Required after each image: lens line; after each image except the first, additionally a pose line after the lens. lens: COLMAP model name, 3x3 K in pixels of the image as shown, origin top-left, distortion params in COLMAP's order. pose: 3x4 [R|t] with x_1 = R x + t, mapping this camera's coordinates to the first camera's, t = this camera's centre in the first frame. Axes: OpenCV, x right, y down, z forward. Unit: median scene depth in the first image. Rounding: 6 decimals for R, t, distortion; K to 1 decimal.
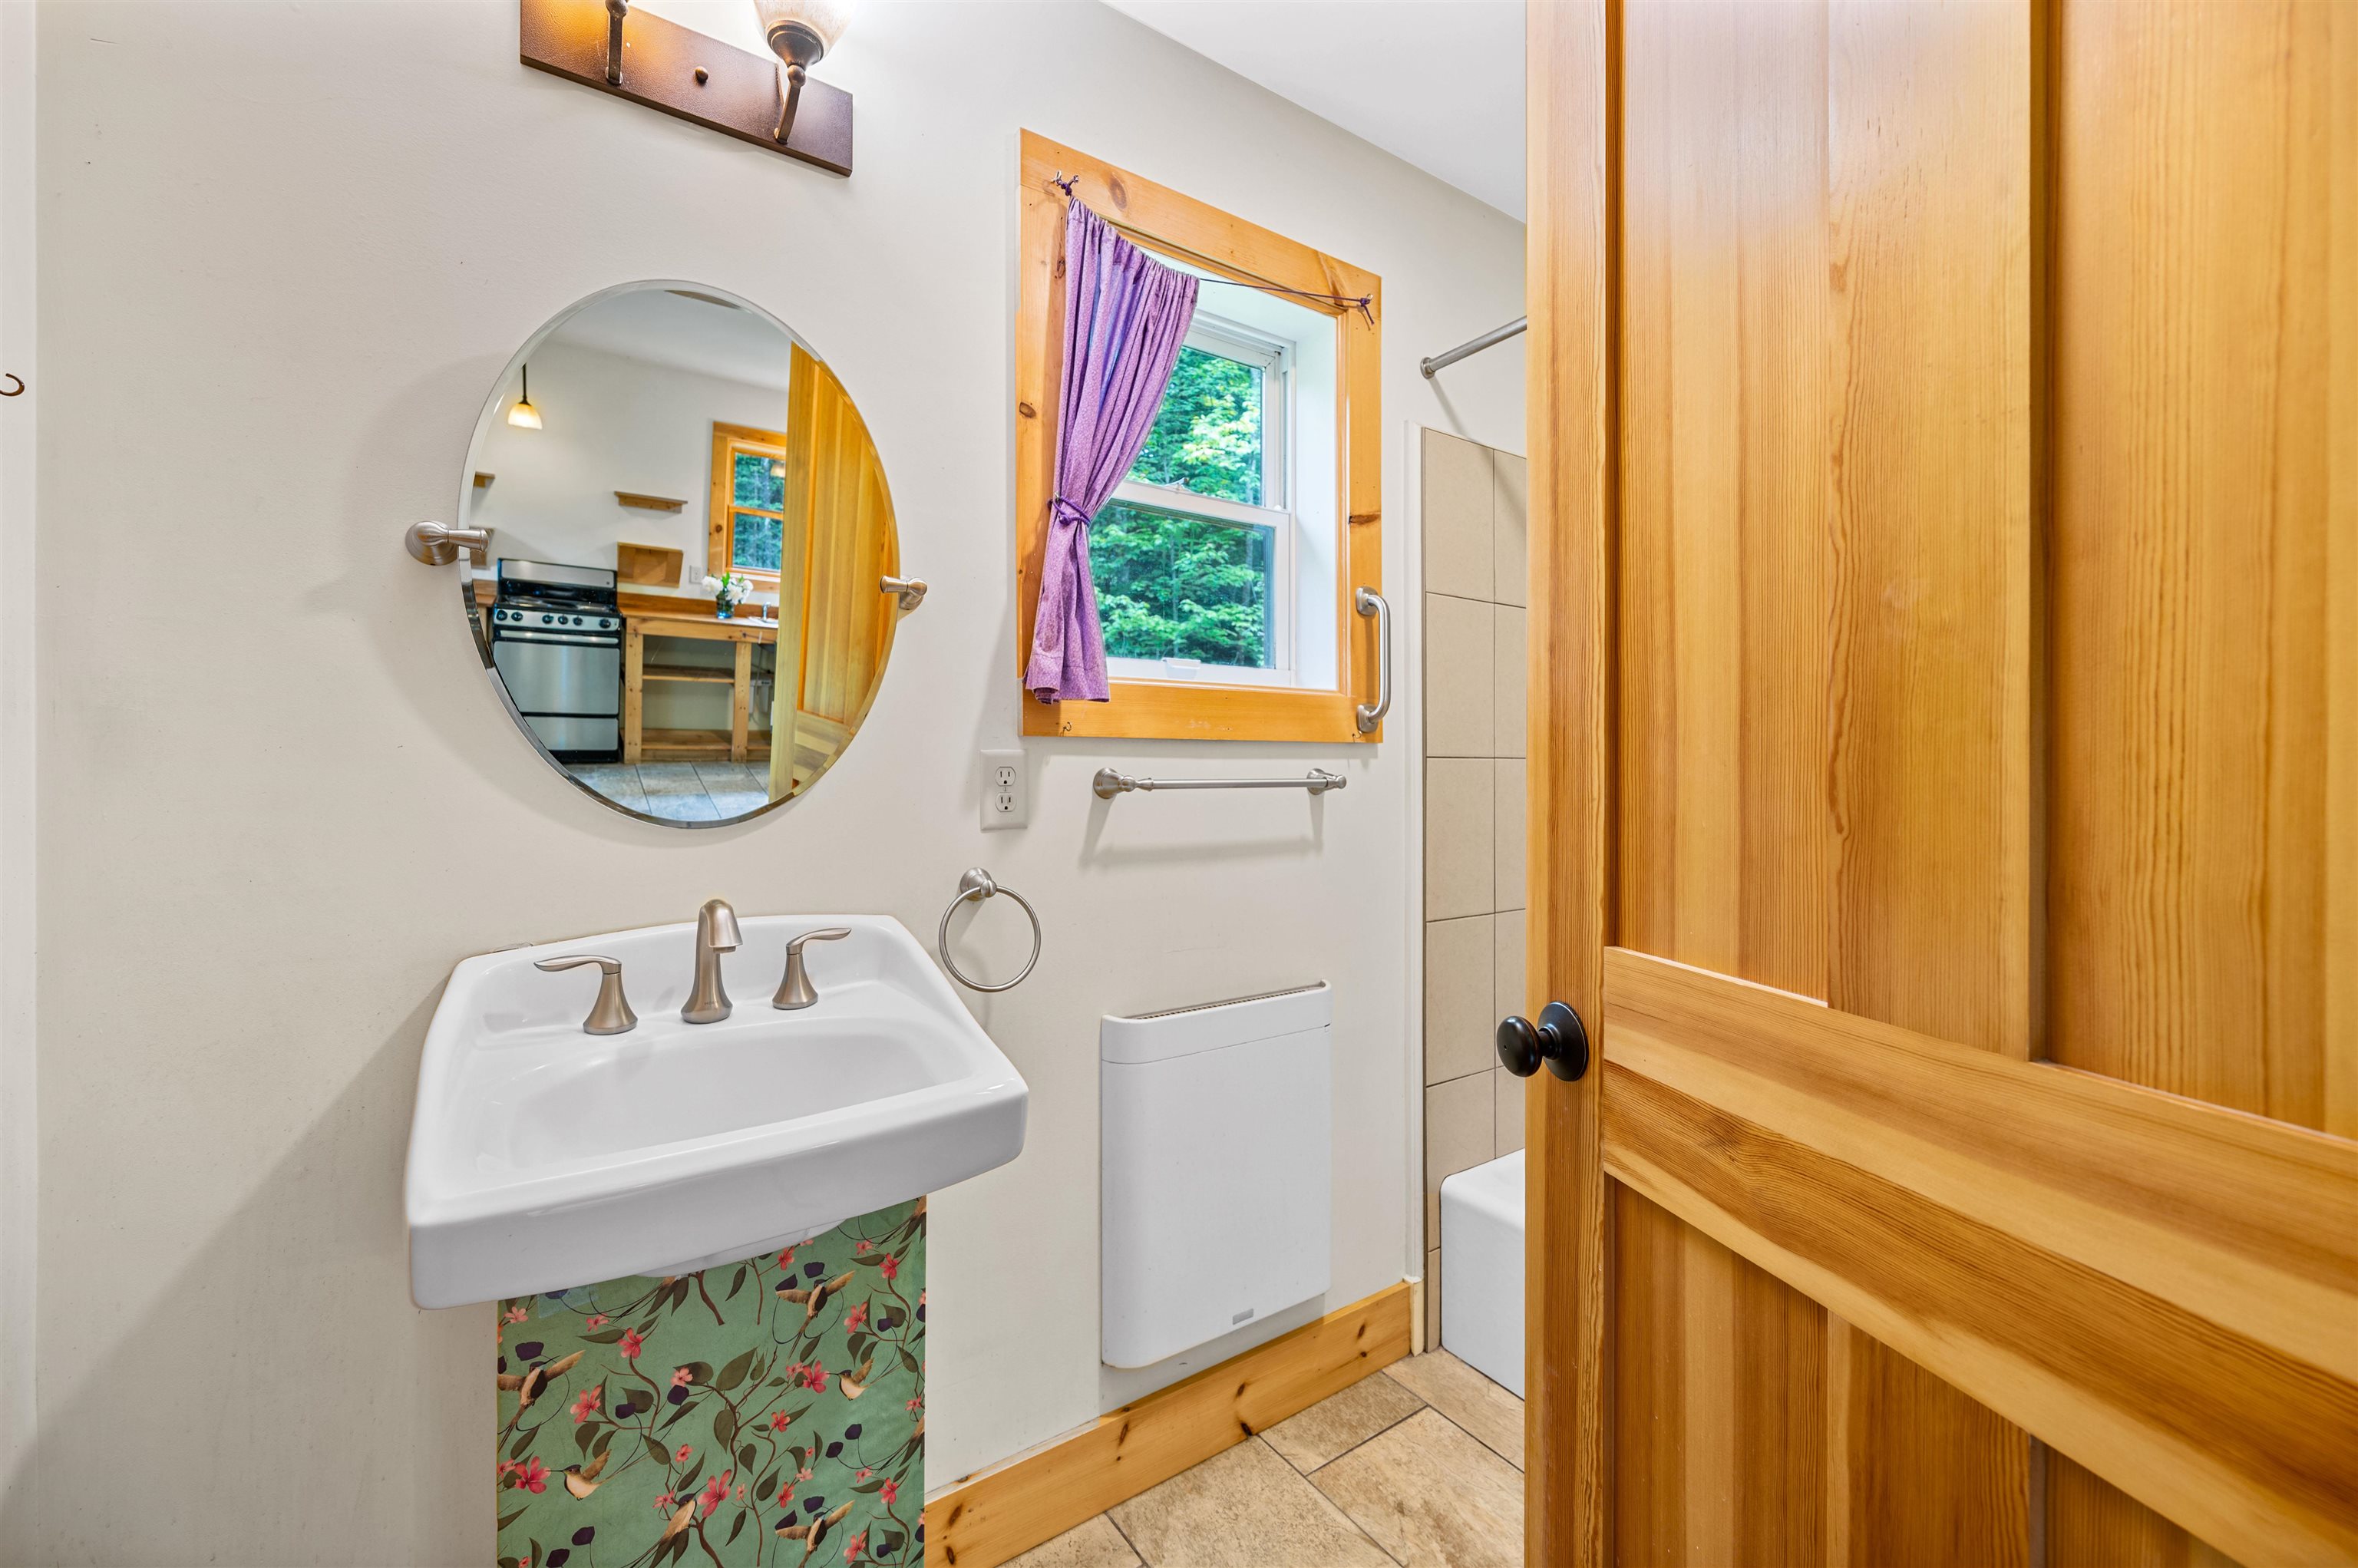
lens RADIAL K [[936.5, 0, 1174.9], [0, 936.5, 797.7], [0, 0, 1]] dist [-0.000447, -0.000607]
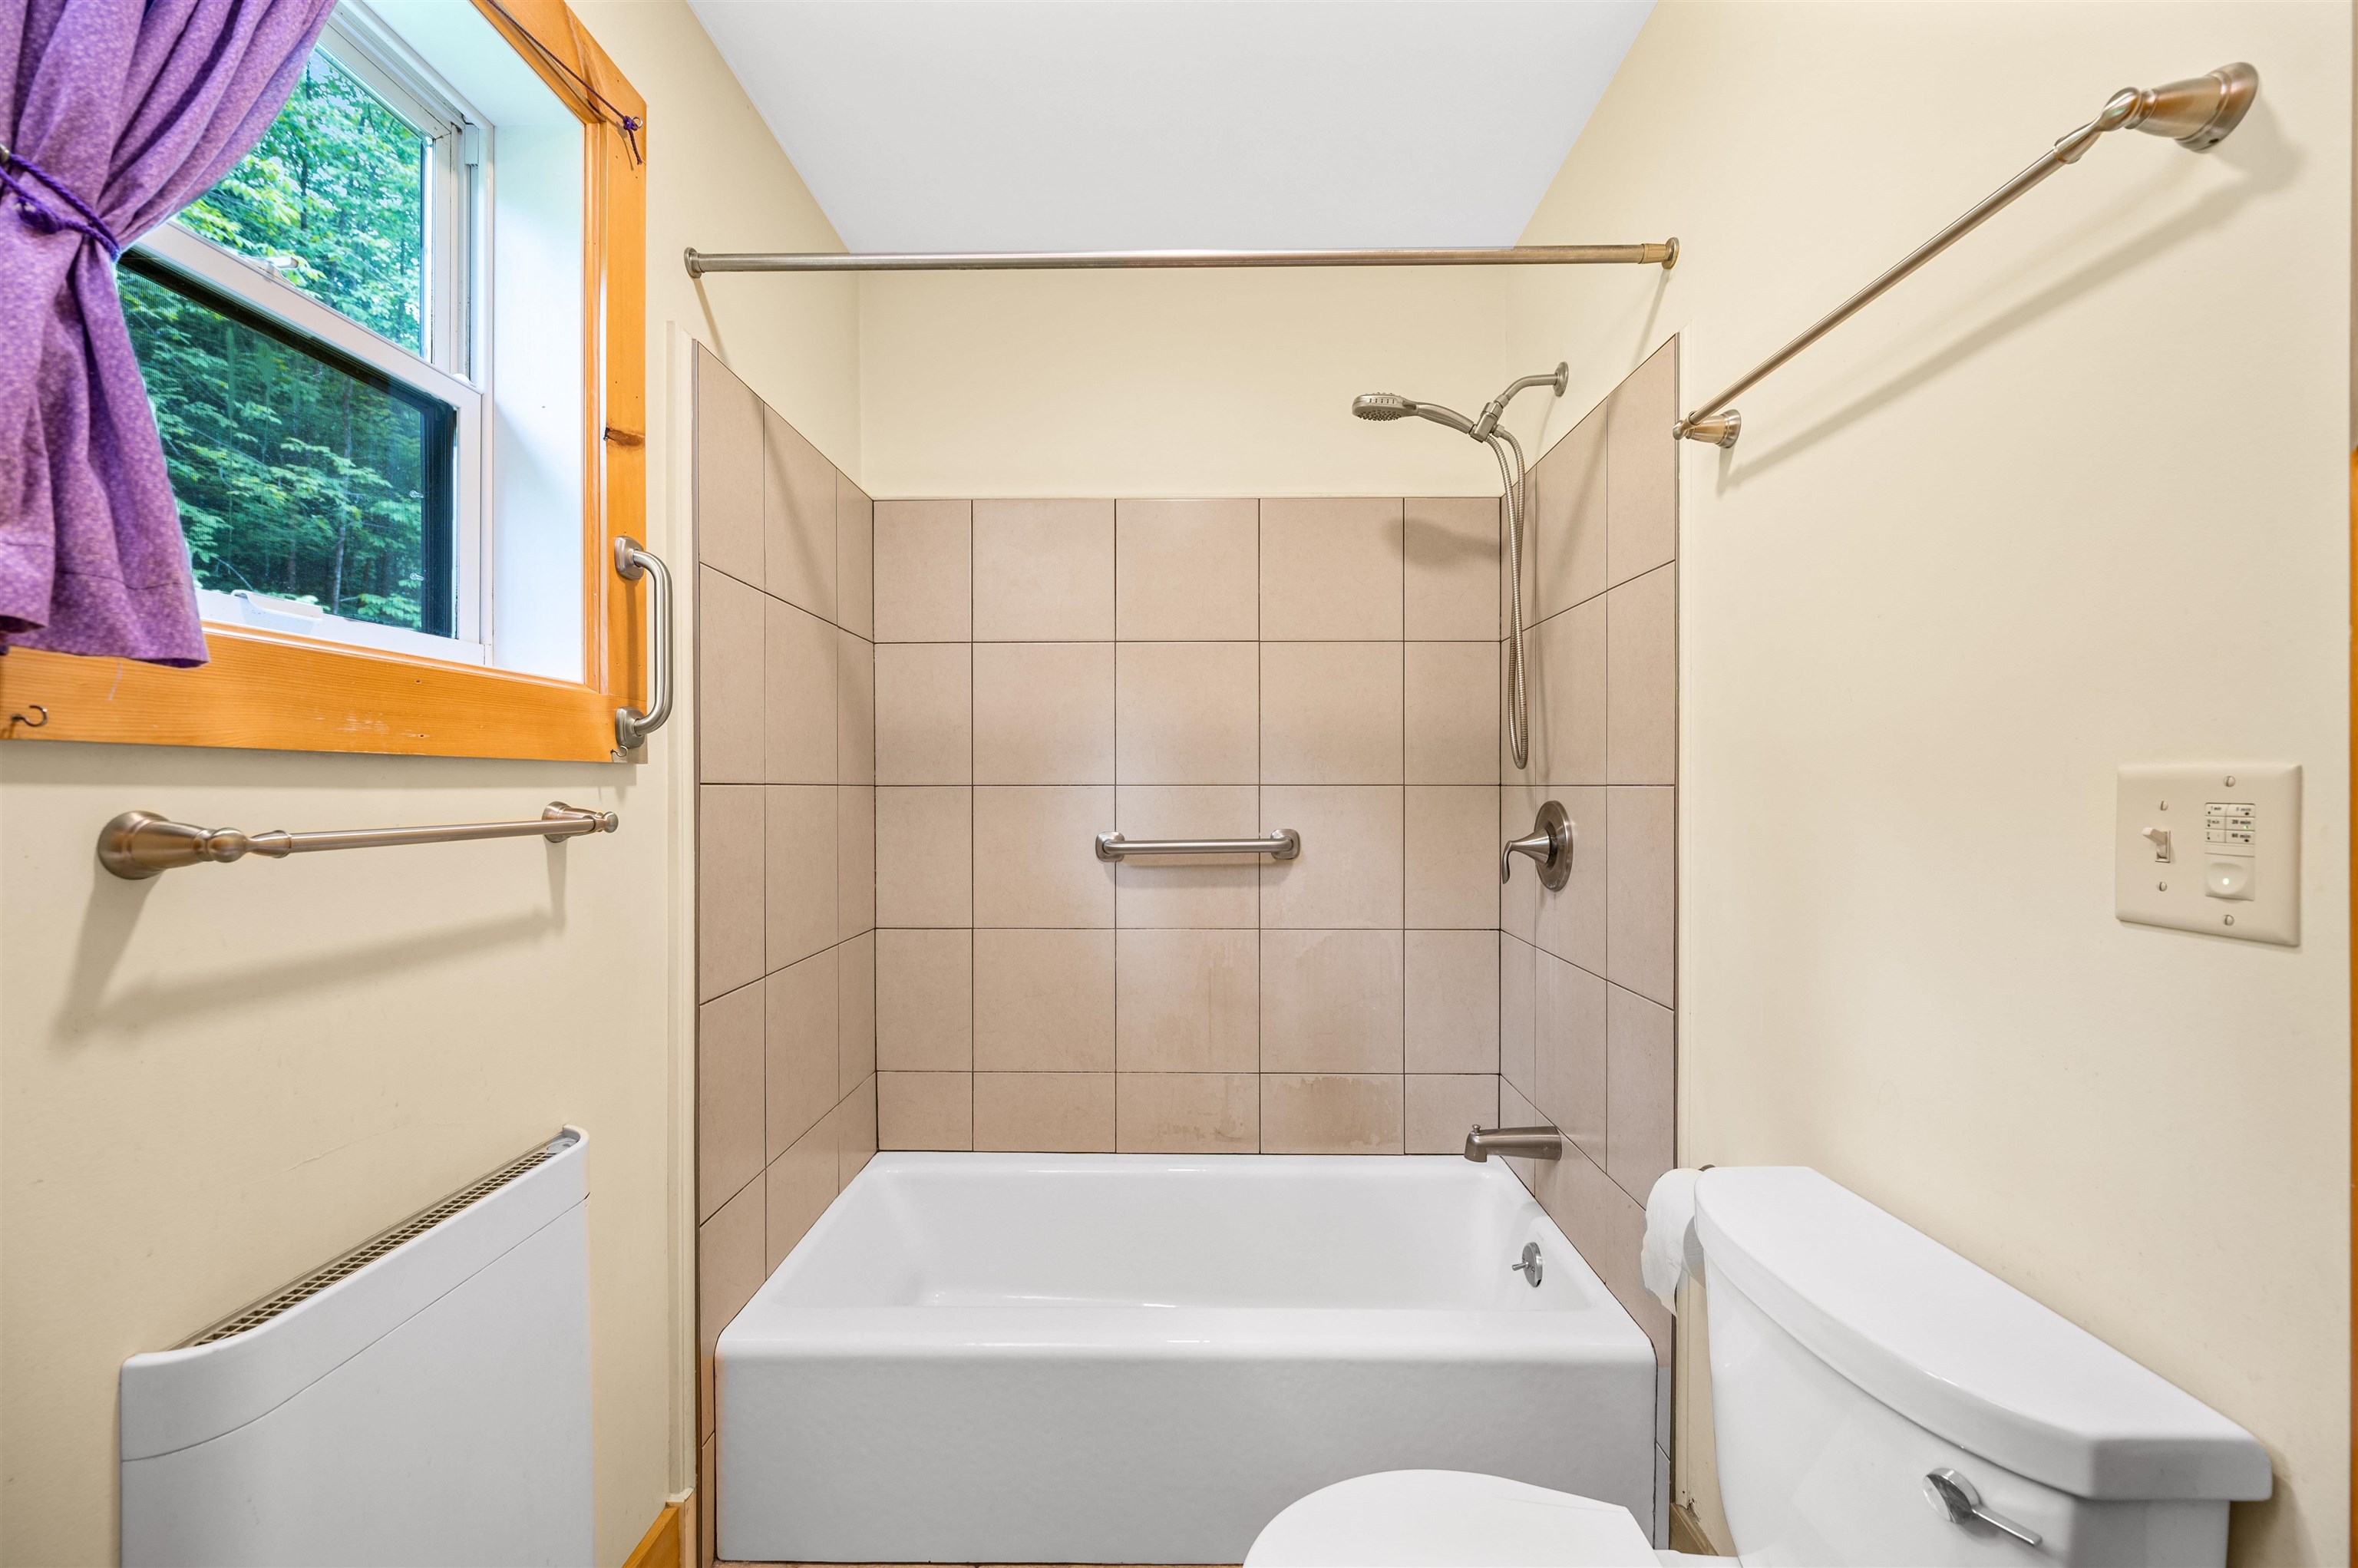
lens RADIAL K [[936.5, 0, 1174.9], [0, 936.5, 797.7], [0, 0, 1]] dist [-0.000447, -0.000607]
pose [[0.570771, -0.007376, 0.821076, -0.137050], [0.020609, 0.999773, -0.005345, -0.022152], [-0.820850, 0.019972, 0.570794, 0.286276]]
